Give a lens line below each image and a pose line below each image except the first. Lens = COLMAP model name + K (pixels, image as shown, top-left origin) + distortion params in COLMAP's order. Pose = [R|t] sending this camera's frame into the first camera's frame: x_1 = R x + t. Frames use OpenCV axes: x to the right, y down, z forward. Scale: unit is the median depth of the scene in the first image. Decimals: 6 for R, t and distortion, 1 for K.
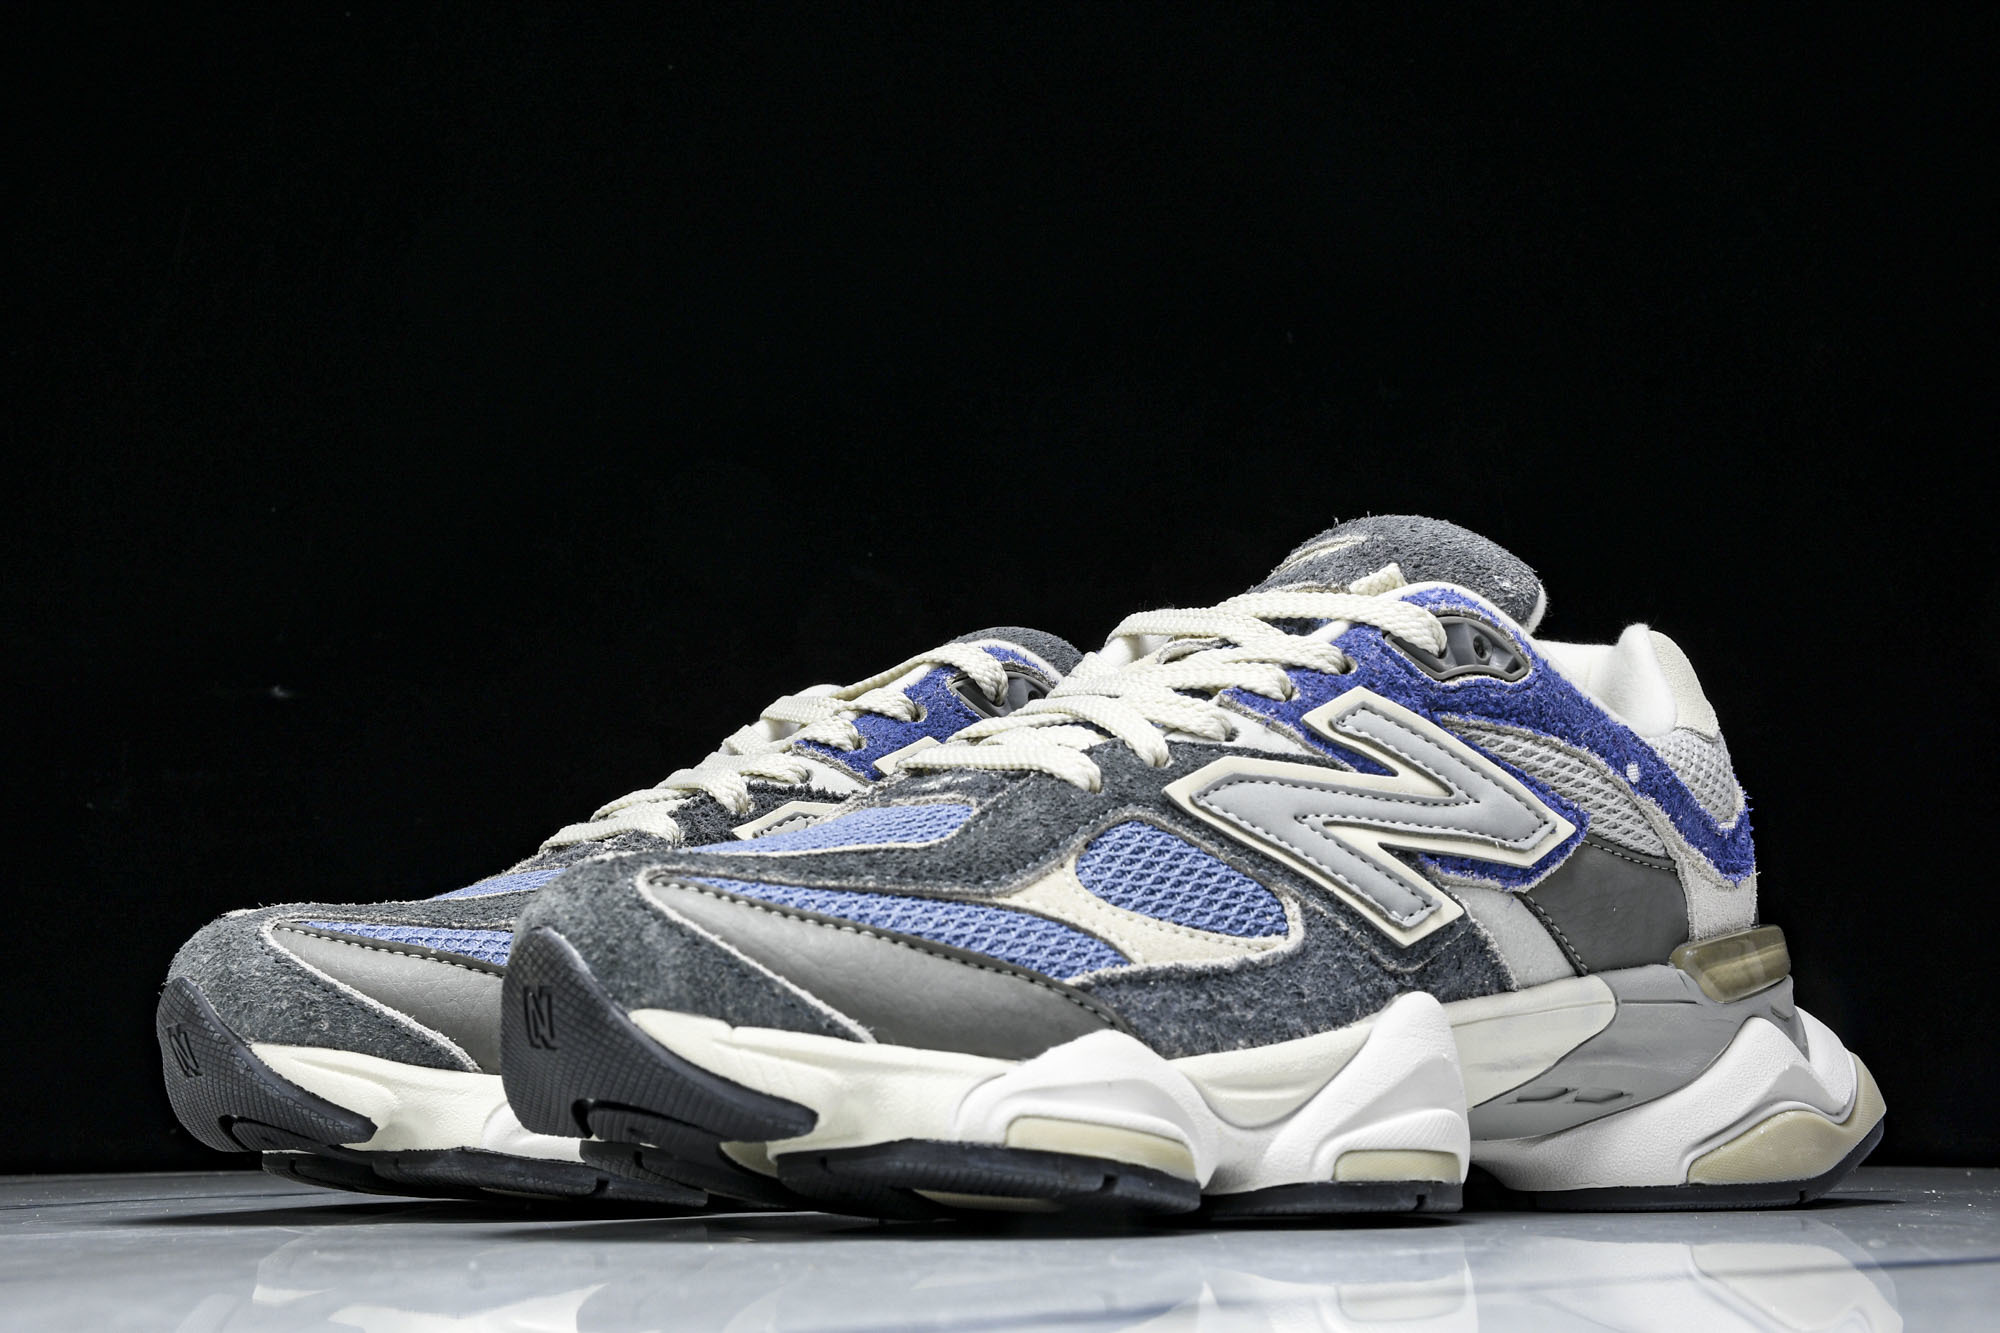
lens RADIAL K [[2911.7, 0, 1000.0], [0, 2911.7, 666.5], [0, 0, 1]] dist [0.104753, 0.062037]
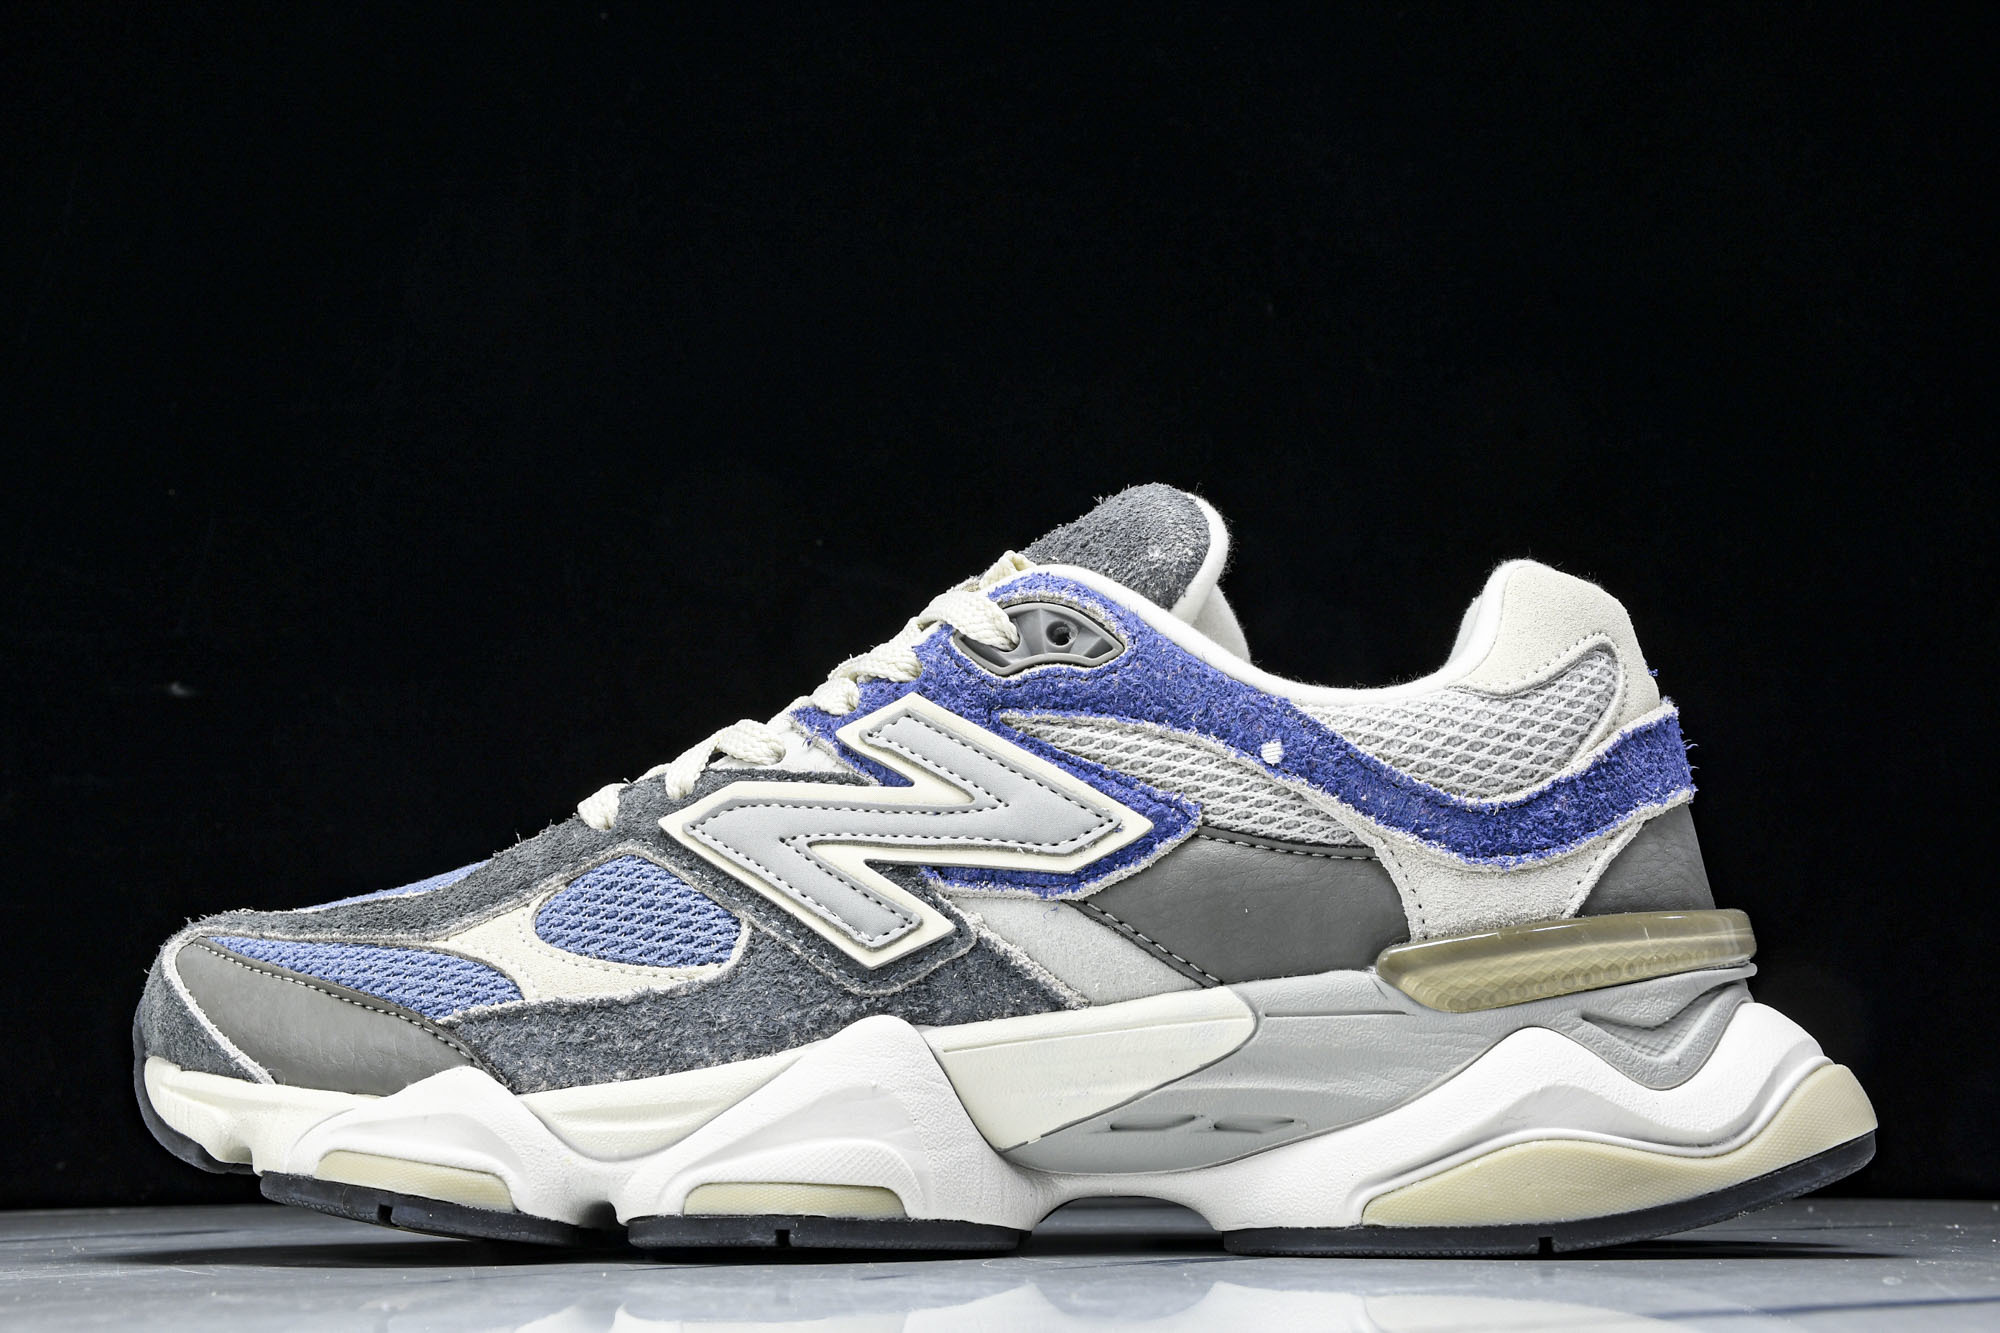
lens RADIAL K [[3136.9, 0, 1000.0], [0, 3136.9, 666.5], [0, 0, 1]] dist [0.180433, 0.049472]
pose [[0.712630, -0.096839, -0.694824, 0.855049], [0.105198, 0.993979, -0.030640, 0.032695], [0.693608, -0.051259, 0.718526, 0.286178]]
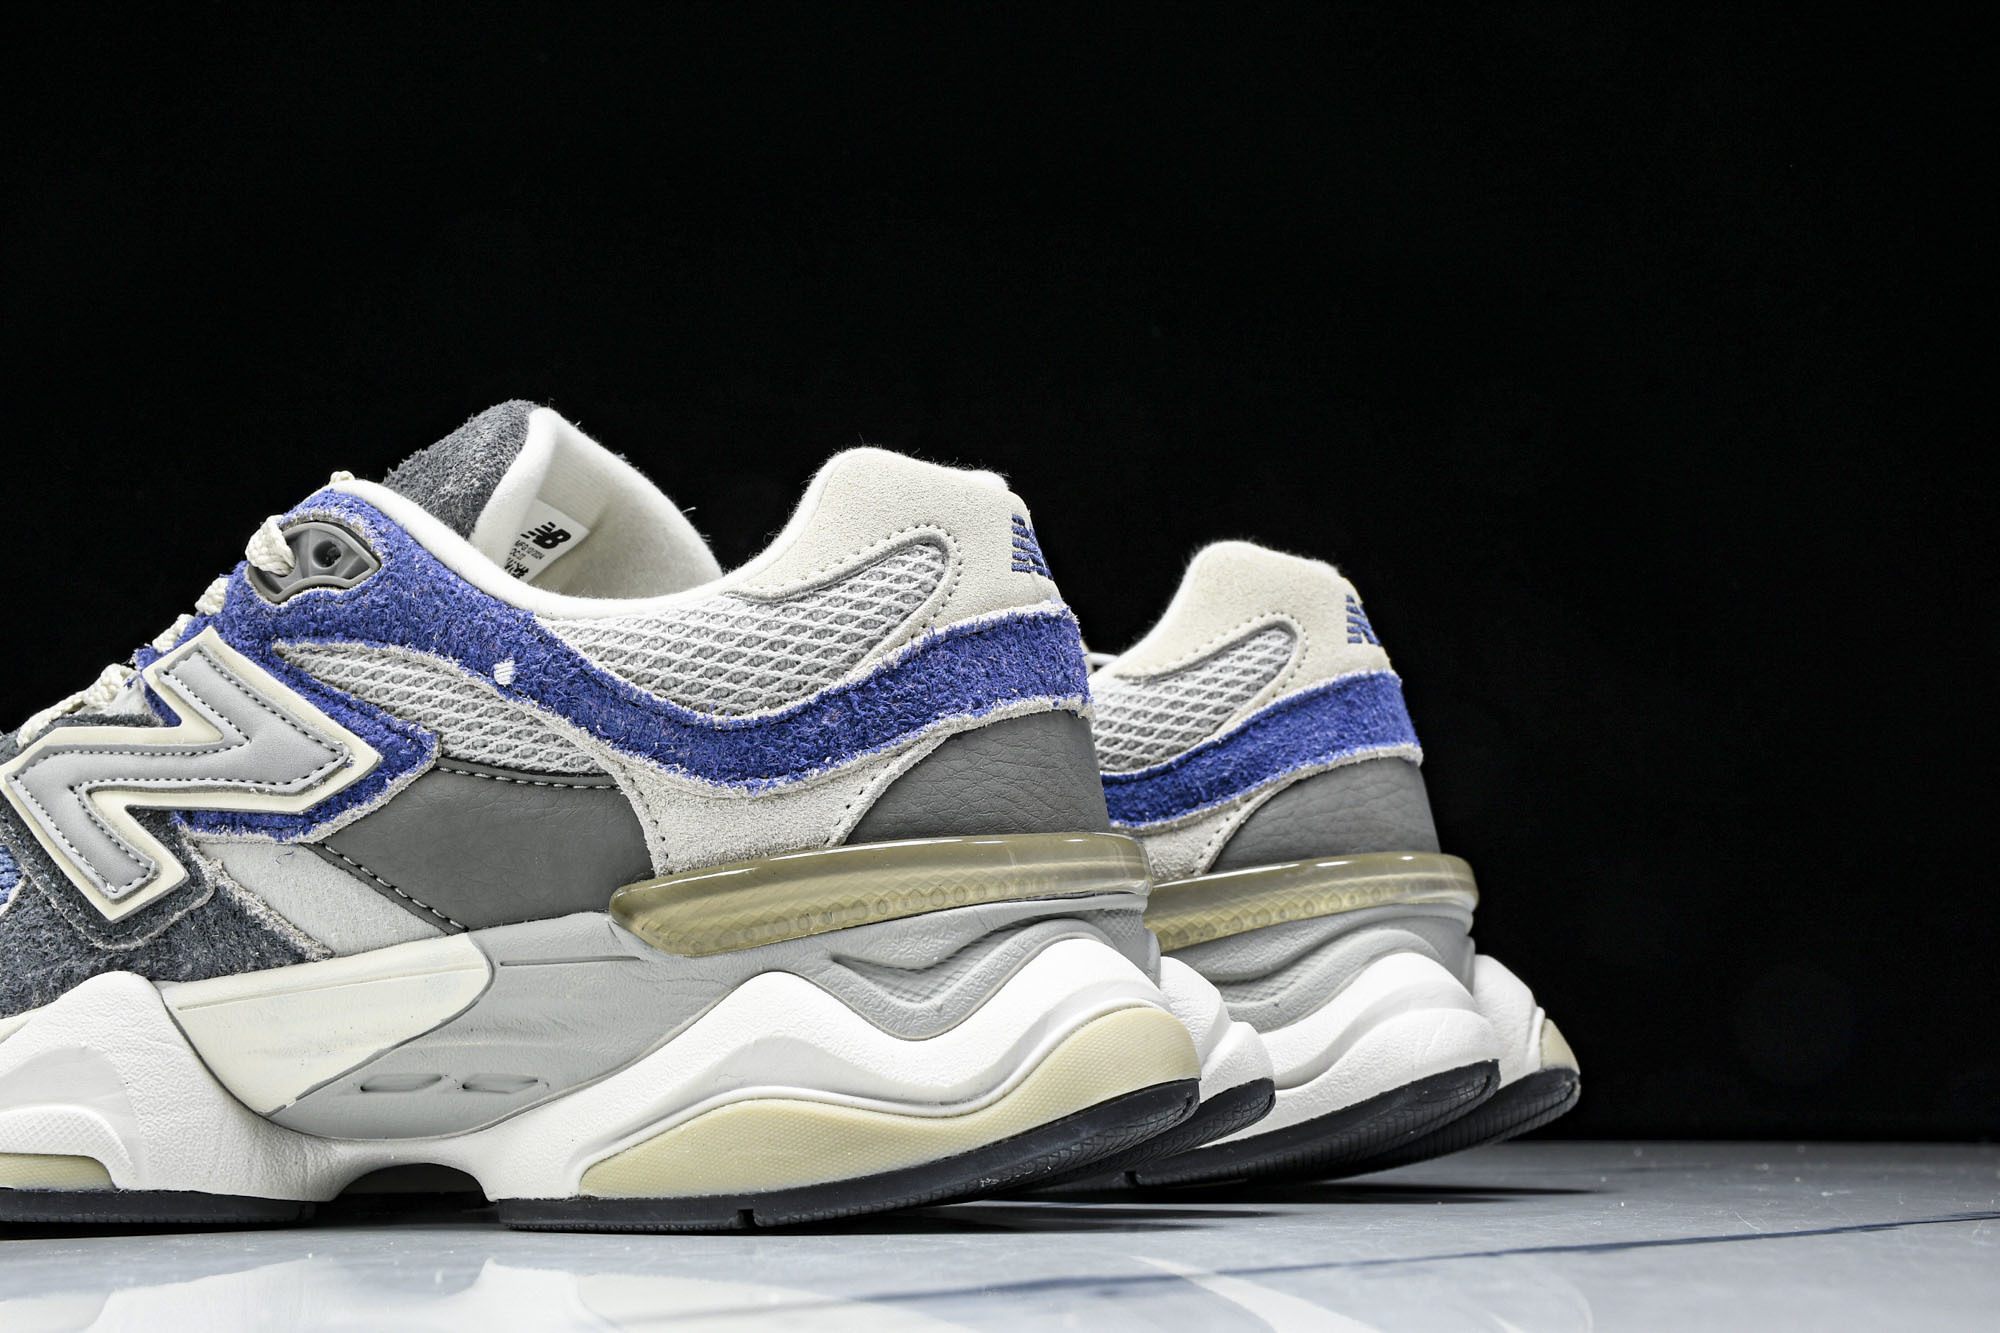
lens RADIAL K [[2911.7, 0, 1000.0], [0, 2911.7, 666.5], [0, 0, 1]] dist [0.104753, 0.062037]
pose [[0.485114, -0.118132, -0.866435, 1.012580], [0.134556, 0.989117, -0.059521, 0.104486], [0.864036, -0.087710, 0.495730, 0.764494]]
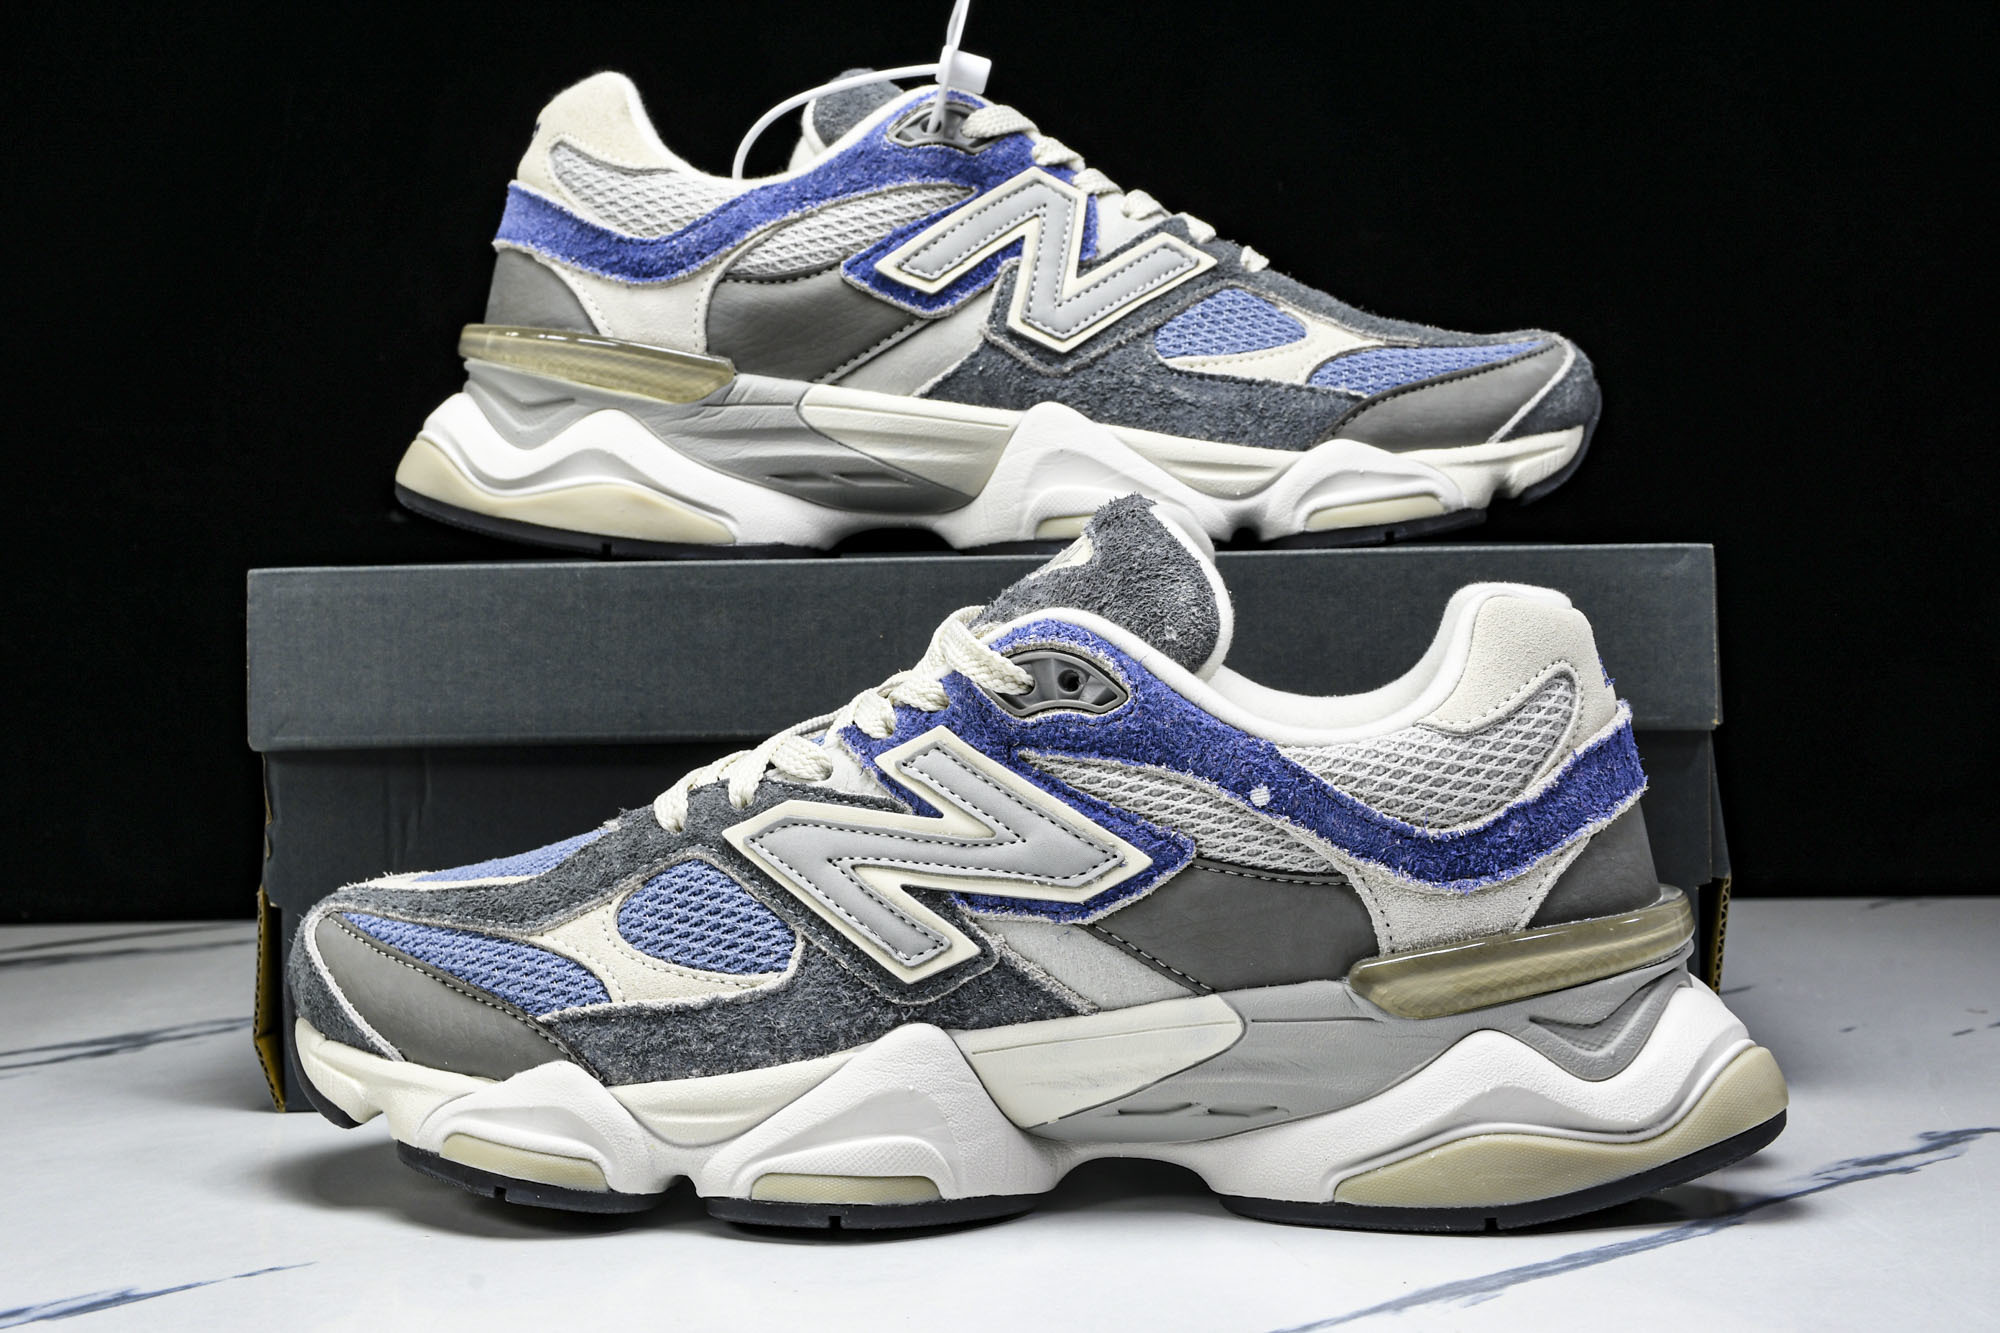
lens RADIAL K [[3136.9, 0, 1000.0], [0, 3136.9, 666.5], [0, 0, 1]] dist [0.180433, 0.049472]
pose [[0.683315, 0.029298, -0.729536, 0.978534], [0.122536, 0.980420, 0.154146, -0.189914], [0.719768, -0.194724, 0.666345, 0.251989]]
